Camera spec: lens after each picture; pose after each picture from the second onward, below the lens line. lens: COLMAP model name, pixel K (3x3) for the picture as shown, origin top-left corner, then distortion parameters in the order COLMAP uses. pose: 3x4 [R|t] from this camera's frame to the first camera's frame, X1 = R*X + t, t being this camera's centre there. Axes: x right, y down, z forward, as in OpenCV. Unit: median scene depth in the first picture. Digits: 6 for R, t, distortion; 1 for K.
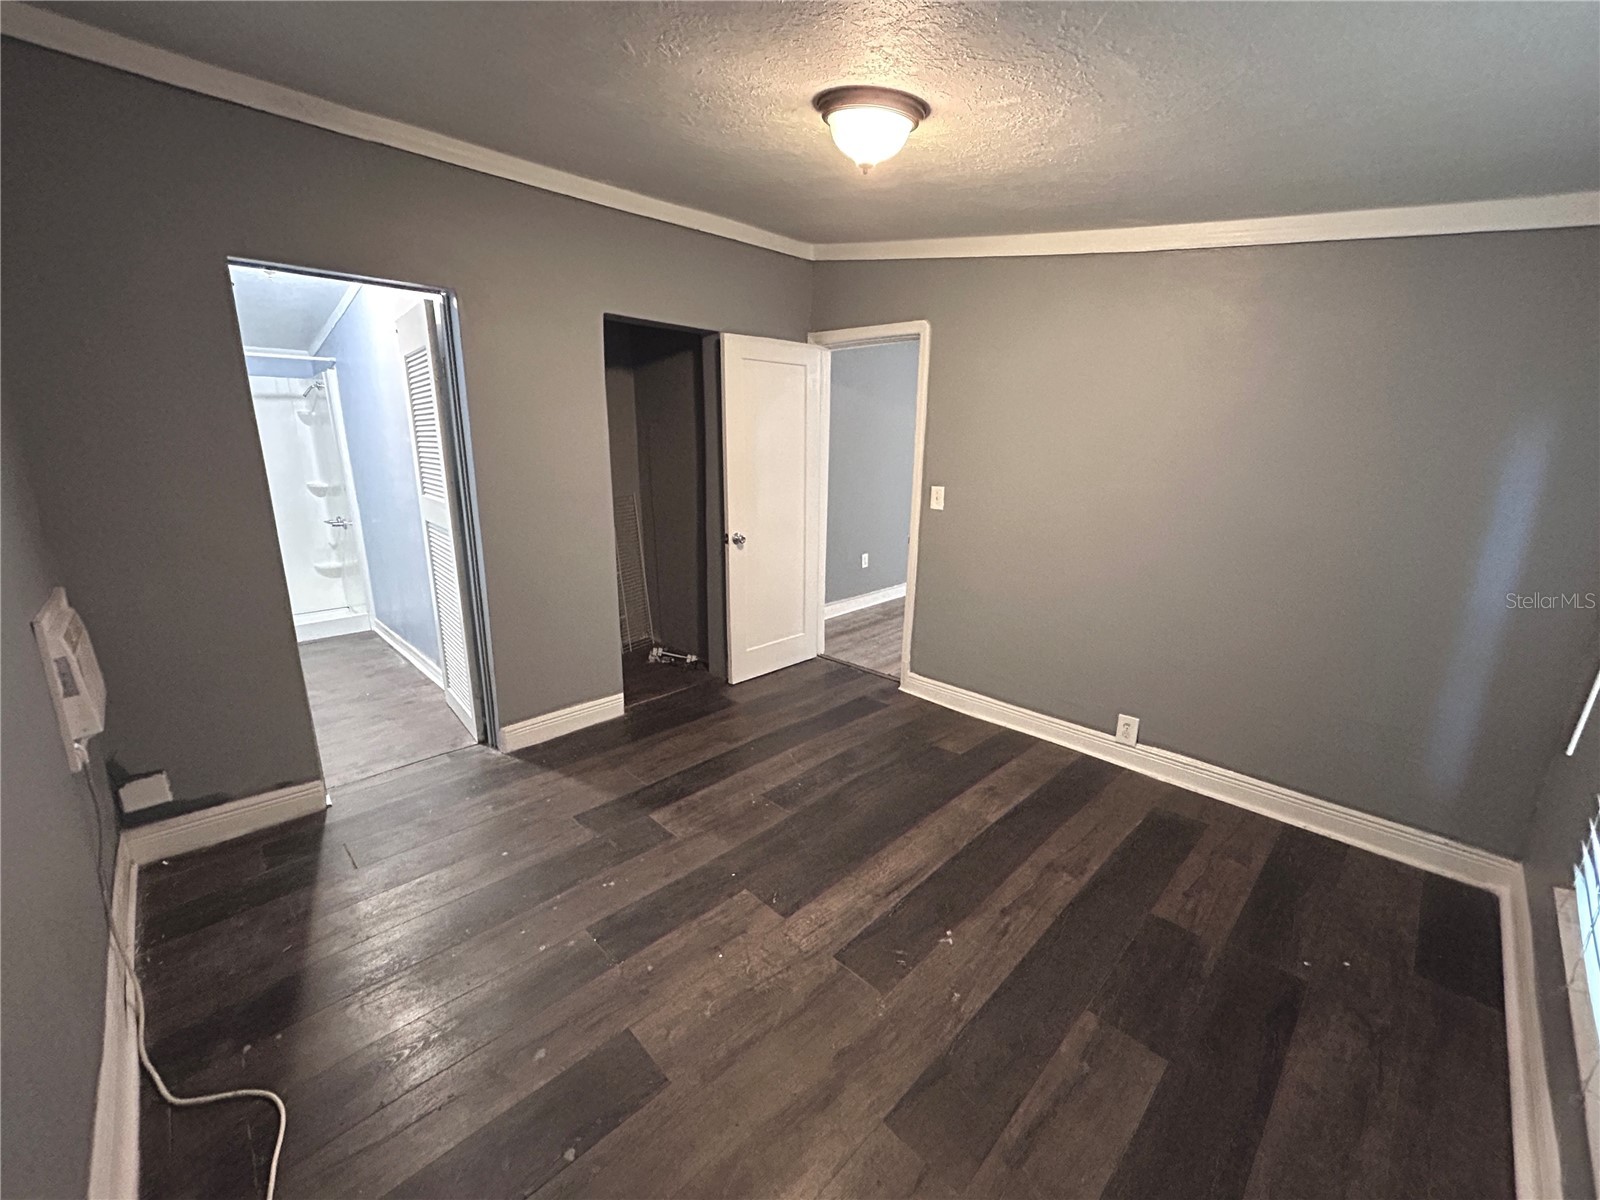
lens RADIAL K [[645.3, 0, 789.5], [0, 645.3, 603.1], [0, 0, 1]] dist [-0.003490, 0.001344]
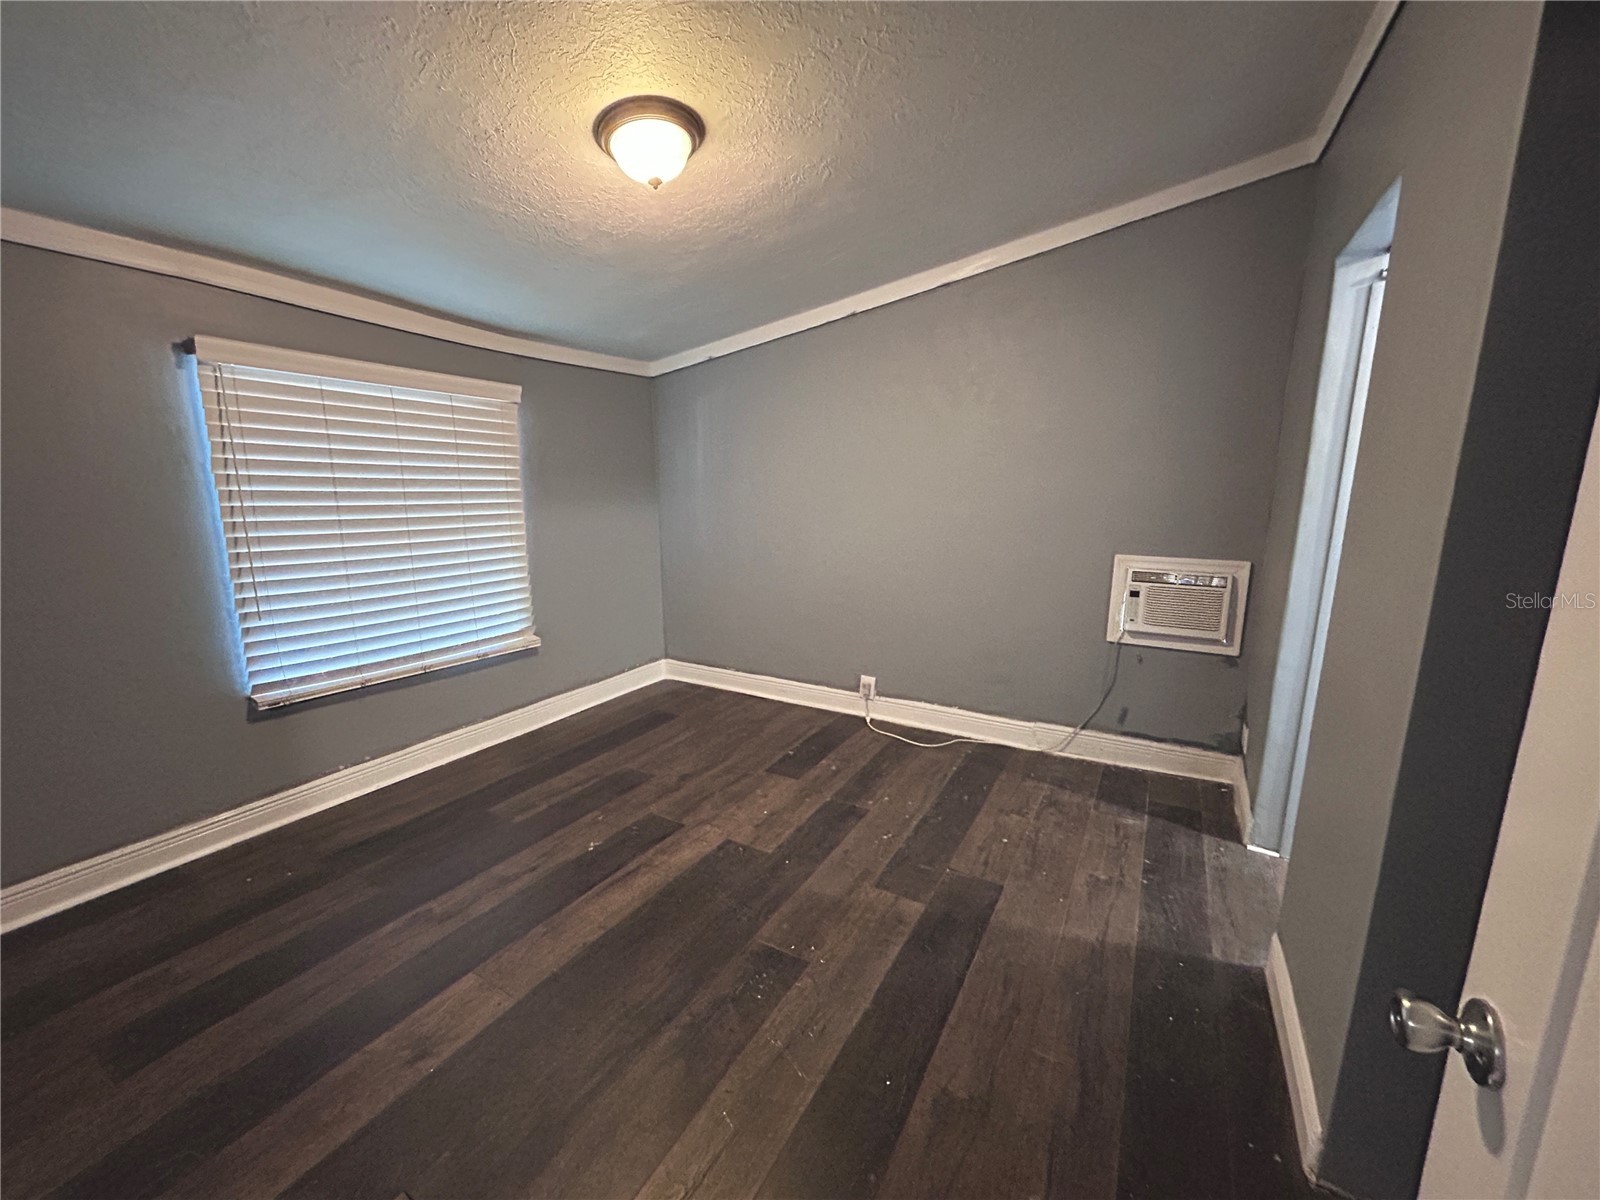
lens RADIAL K [[645.3, 0, 798.6], [0, 645.3, 602.9], [0, 0, 1]] dist [-0.003490, 0.001344]
pose [[-0.958964, 0.047884, -0.279456, 0.175389], [-0.075873, 0.906349, 0.415661, -0.412267], [0.273189, 0.419807, -0.865523, 1.814078]]
